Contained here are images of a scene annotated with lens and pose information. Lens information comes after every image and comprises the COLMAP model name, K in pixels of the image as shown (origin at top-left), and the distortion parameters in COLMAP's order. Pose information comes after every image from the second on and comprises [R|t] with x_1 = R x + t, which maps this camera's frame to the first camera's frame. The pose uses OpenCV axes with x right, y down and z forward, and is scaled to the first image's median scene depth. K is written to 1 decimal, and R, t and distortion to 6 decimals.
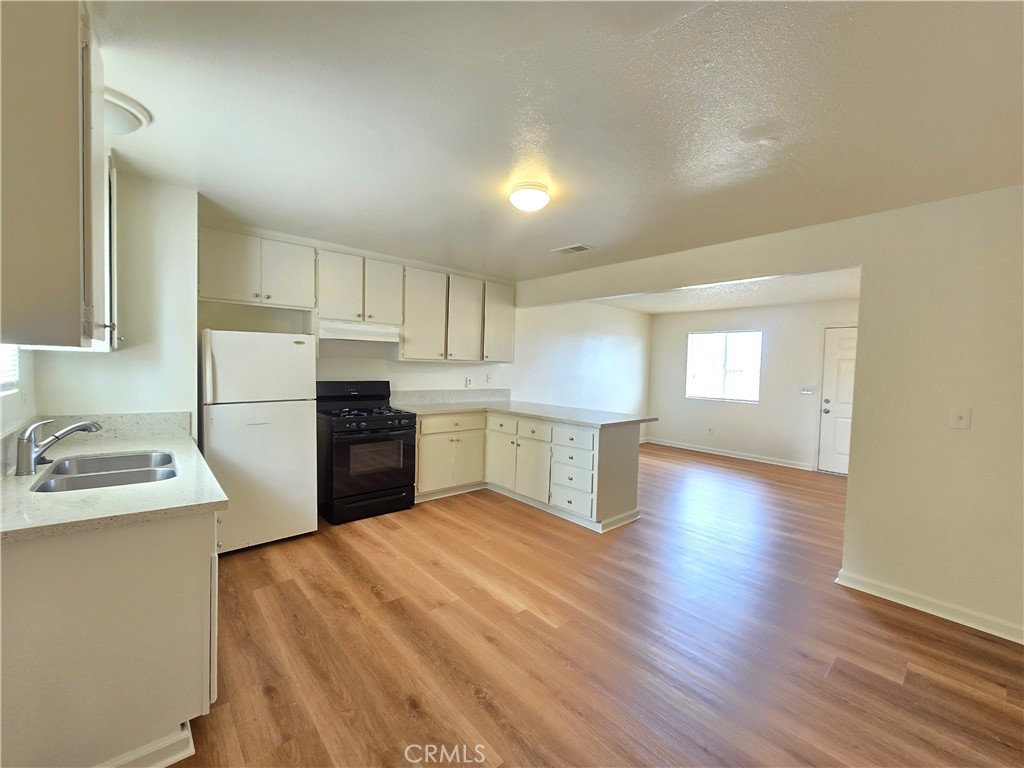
lens RADIAL K [[420.9, 0, 510.3], [0, 420.9, 383.3], [0, 0, 1]] dist [0.000333, -0.000590]
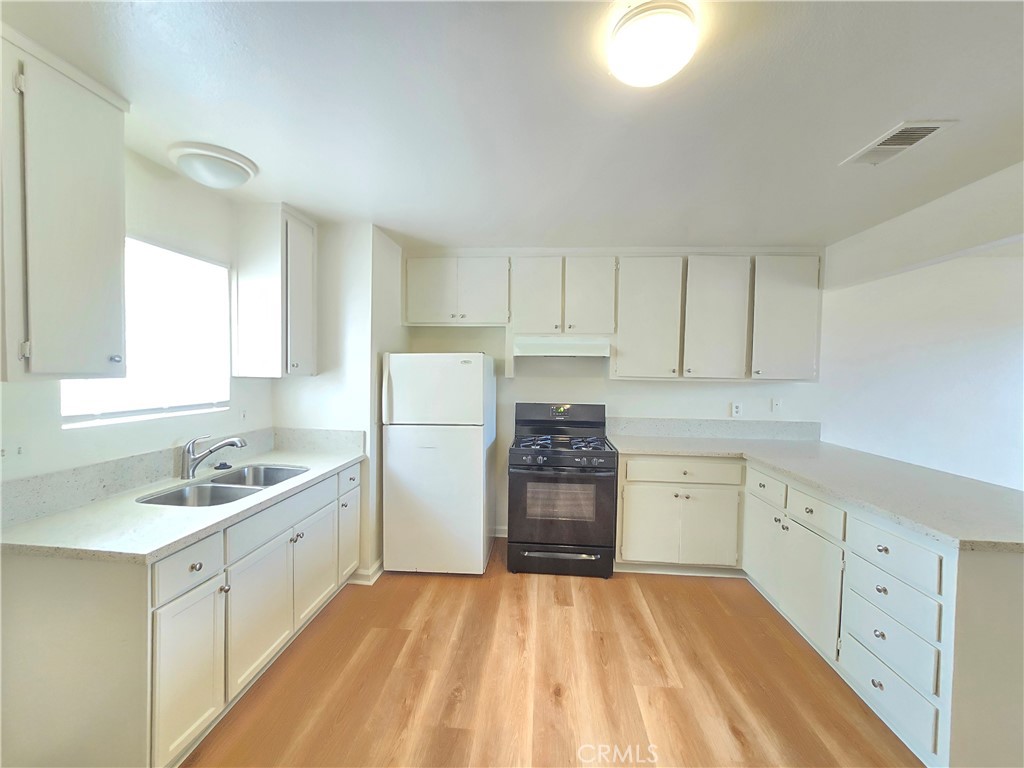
lens RADIAL K [[420.9, 0, 510.3], [0, 420.9, 383.3], [0, 0, 1]] dist [0.000333, -0.000590]
pose [[0.697022, 0.004670, -0.717035, 0.177198], [-0.027352, 0.999424, -0.020080, -0.028331], [0.716528, 0.033608, 0.696748, 0.349375]]
